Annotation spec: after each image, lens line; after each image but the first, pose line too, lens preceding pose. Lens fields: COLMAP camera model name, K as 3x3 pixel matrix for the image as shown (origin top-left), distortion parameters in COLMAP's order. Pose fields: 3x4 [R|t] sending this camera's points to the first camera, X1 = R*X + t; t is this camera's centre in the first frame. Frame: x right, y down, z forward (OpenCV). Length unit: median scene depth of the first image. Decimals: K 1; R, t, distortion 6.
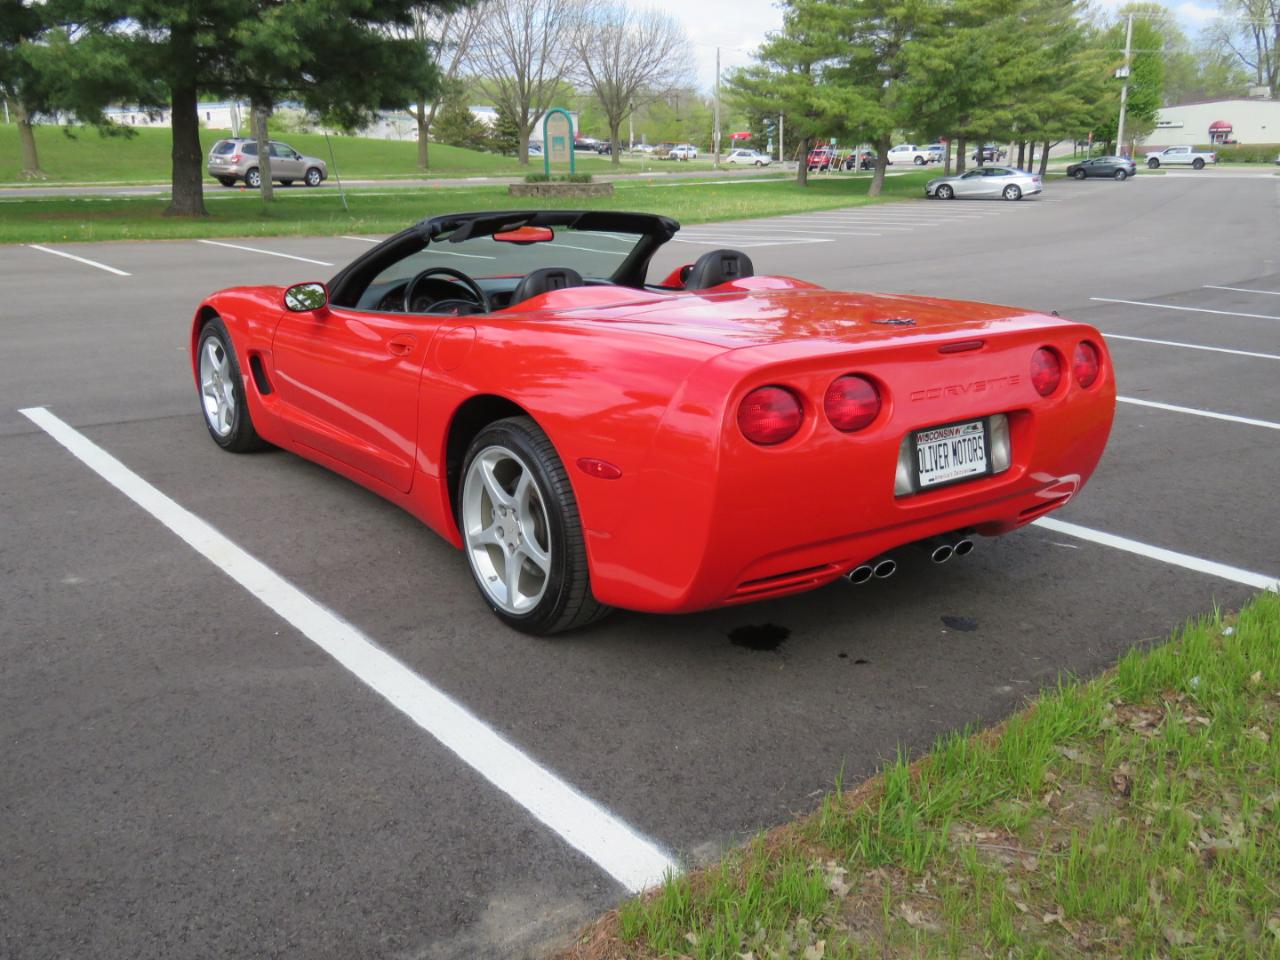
lens RADIAL K [[1120.8, 0, 632.1], [0, 1120.8, 478.0], [0, 0, 1]] dist [-0.004716, 0.001050]
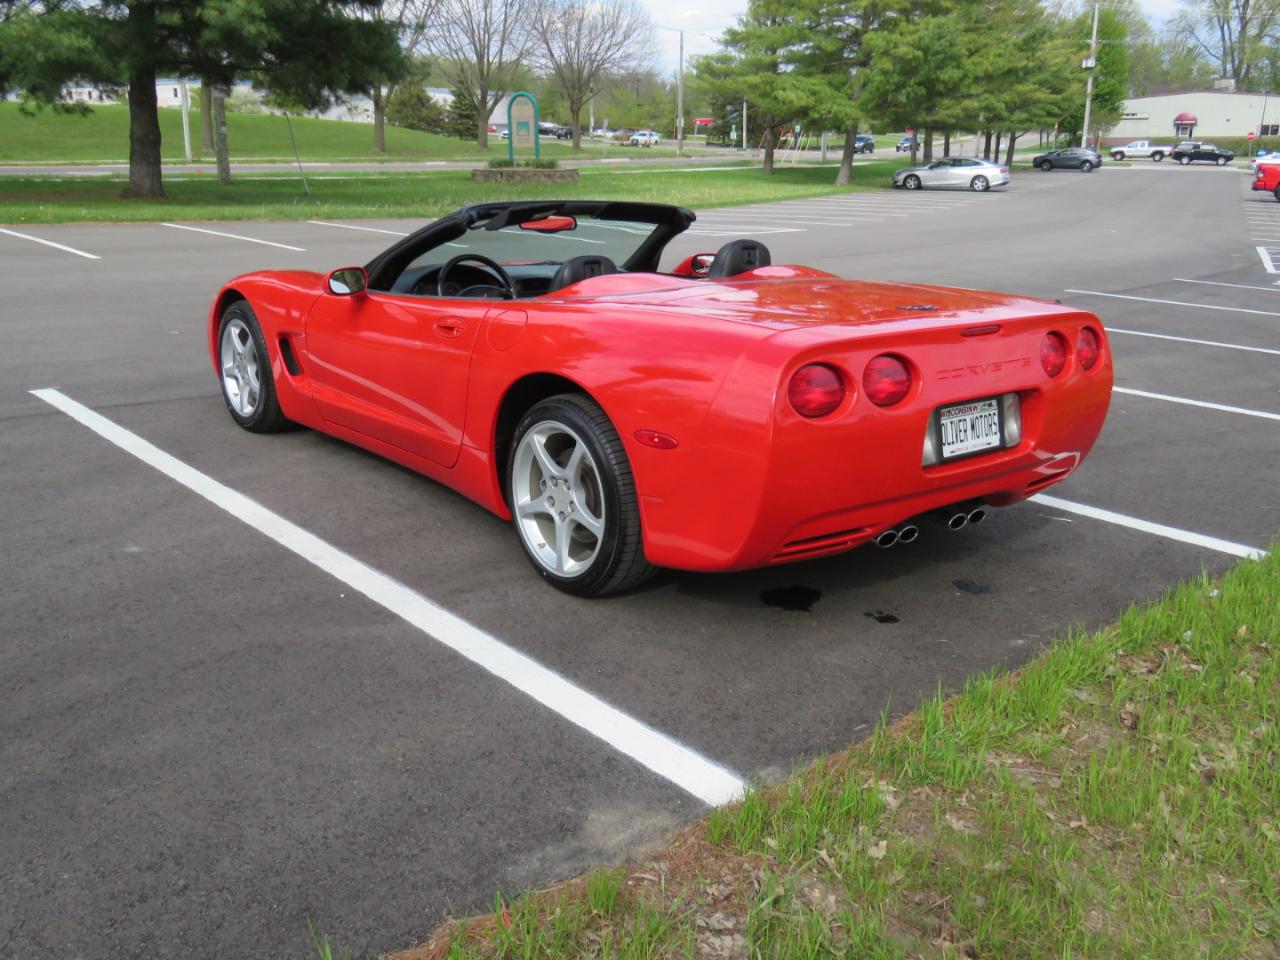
lens RADIAL K [[1148.8, 0, 634.7], [0, 1148.8, 476.1], [0, 0, 1]] dist [0.001903, -0.002816]
pose [[0.999258, 0.001813, 0.038480, -0.082436], [-0.001953, 0.999992, 0.003597, 0.020477], [-0.038473, -0.003669, 0.999253, -0.106803]]
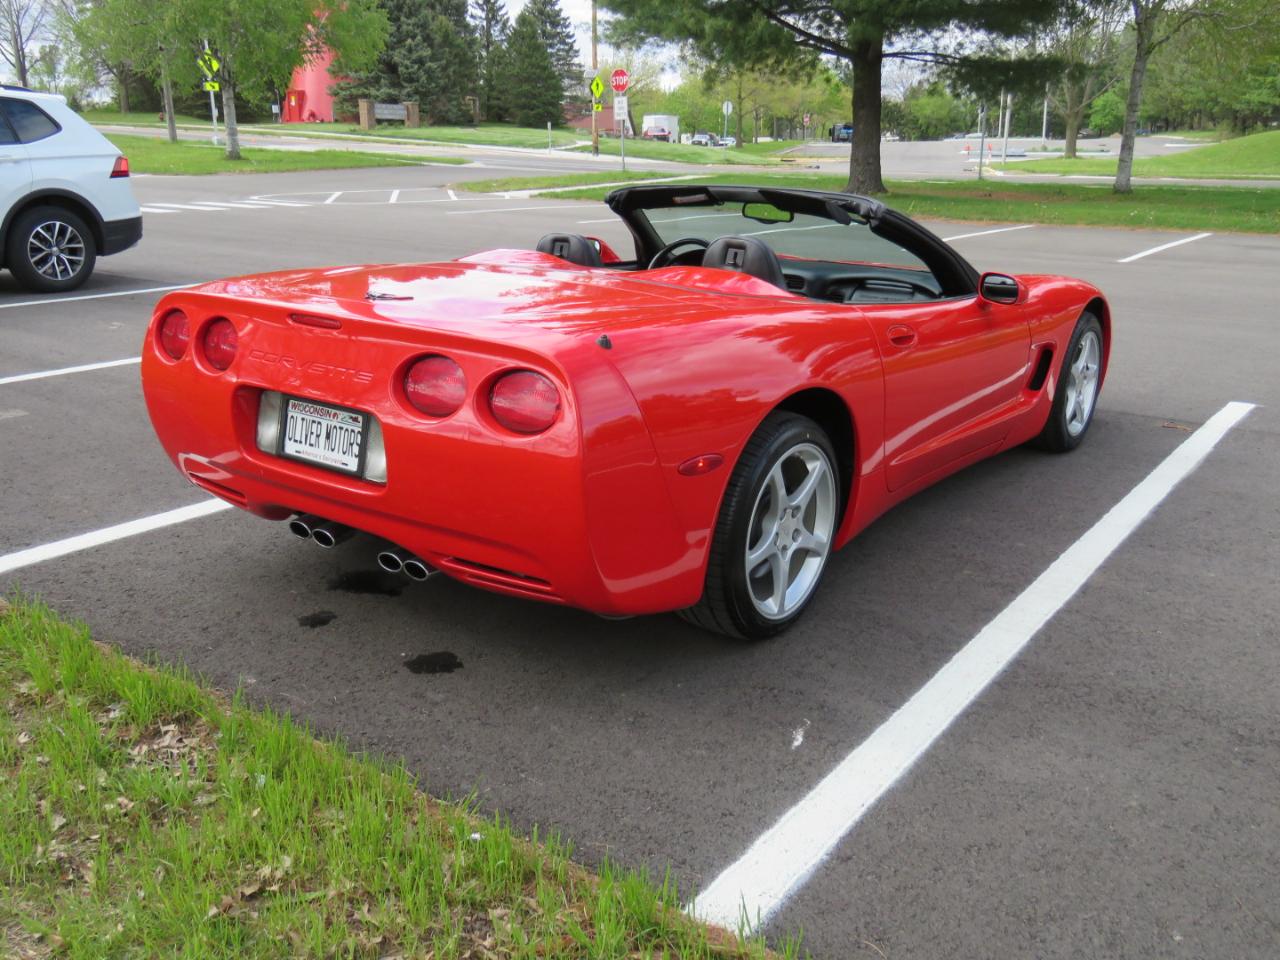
lens RADIAL K [[1176.7, 0, 635.5], [0, 1176.7, 476.6], [0, 0, 1]] dist [0.020525, -0.009292]
pose [[0.283299, 0.256649, -0.924052, 1.224148], [-0.265112, 0.946938, 0.181727, -0.227364], [0.921660, 0.193494, 0.336308, 0.876060]]
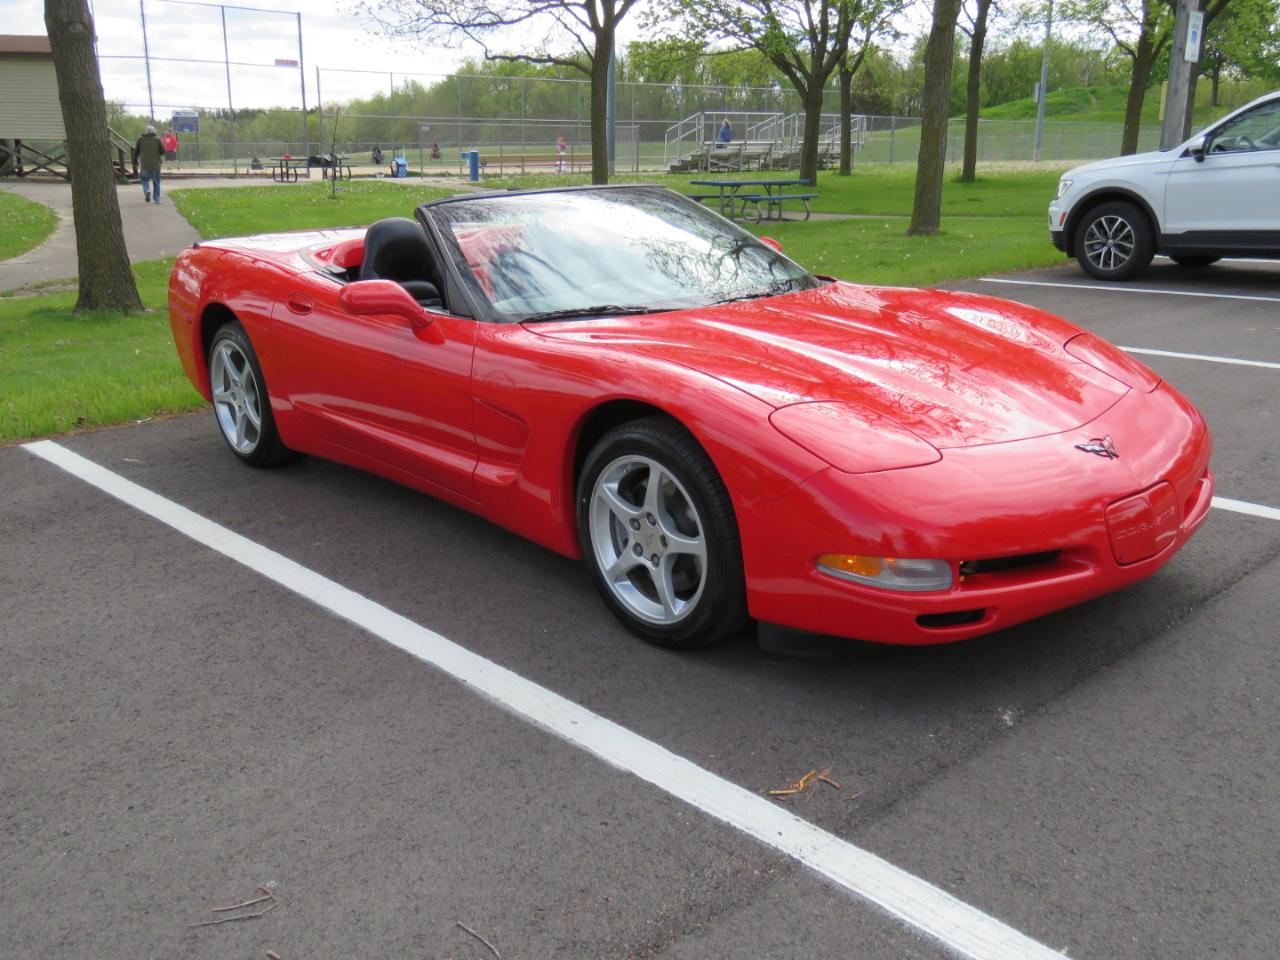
lens RADIAL K [[1176.7, 0, 635.5], [0, 1176.7, 476.6], [0, 0, 1]] dist [0.020525, -0.009292]
pose [[-0.996828, 0.028265, -0.074392, -0.075400], [-0.014724, 0.853154, 0.521451, -0.775035], [0.078207, 0.520893, -0.850032, 2.791969]]
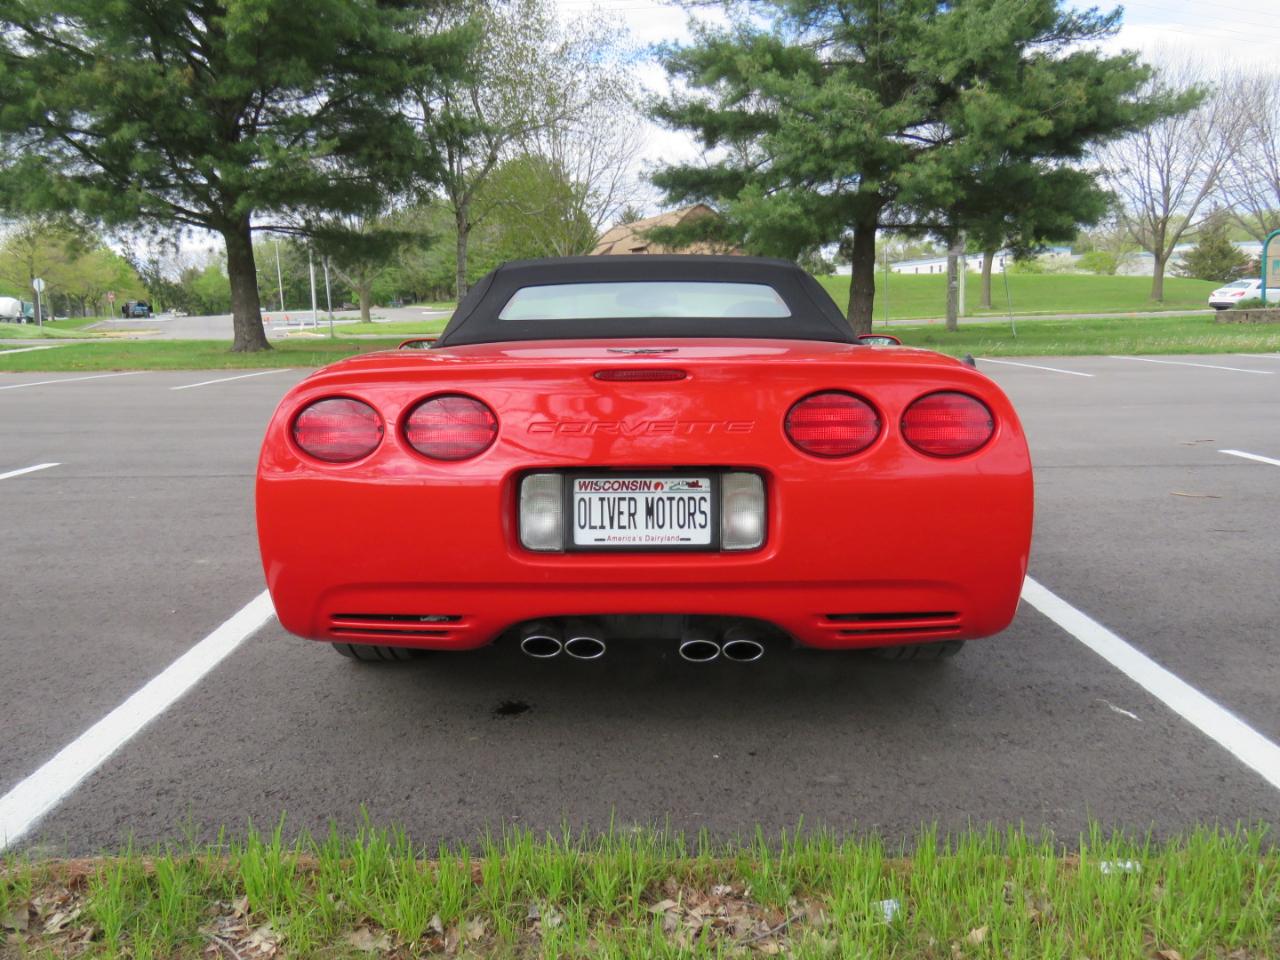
lens RADIAL K [[1035.2, 0, 630.7], [0, 1035.2, 486.0], [0, 0, 1]] dist [-0.001671, -0.003752]
pose [[0.784196, 0.080019, -0.615332, 0.693280], [-0.141908, 0.988497, -0.052304, -0.000693], [0.604069, 0.128337, 0.786531, 0.402512]]
